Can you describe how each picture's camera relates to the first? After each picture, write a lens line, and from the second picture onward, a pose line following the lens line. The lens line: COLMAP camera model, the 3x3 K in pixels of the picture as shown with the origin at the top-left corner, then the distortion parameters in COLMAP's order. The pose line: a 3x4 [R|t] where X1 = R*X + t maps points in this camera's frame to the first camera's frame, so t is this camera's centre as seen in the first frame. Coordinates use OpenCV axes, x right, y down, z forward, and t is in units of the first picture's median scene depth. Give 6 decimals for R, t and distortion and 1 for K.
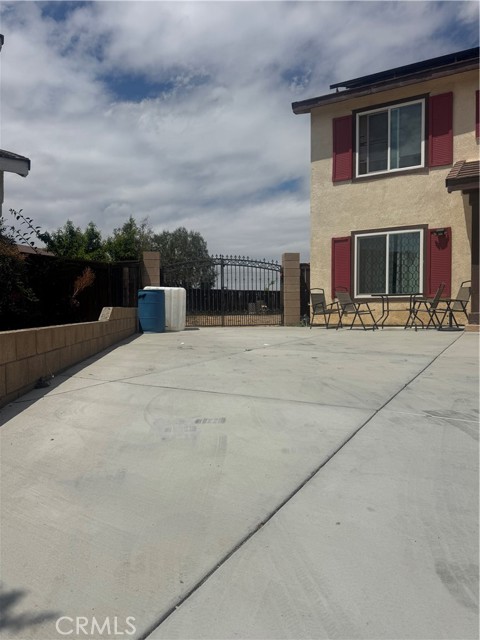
lens RADIAL K [[443.8, 0, 240.0], [0, 443.8, 320.0], [0, 0, 1]] dist [0.037388, -0.001873]
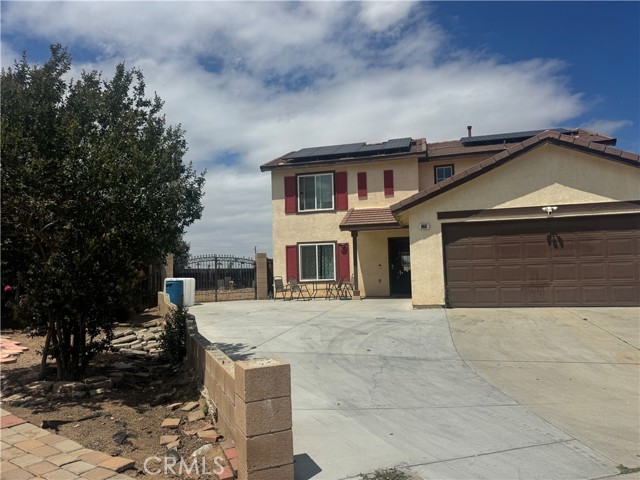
lens RADIAL K [[443.8, 0, 327.1], [0, 443.8, 240.5], [0, 0, 1]] dist [0.037388, -0.001873]
pose [[0.958461, -0.002605, 0.285213, -0.125545], [0.031910, 0.994660, -0.098149, -0.035161], [-0.283434, 0.103173, 0.953426, -0.664303]]
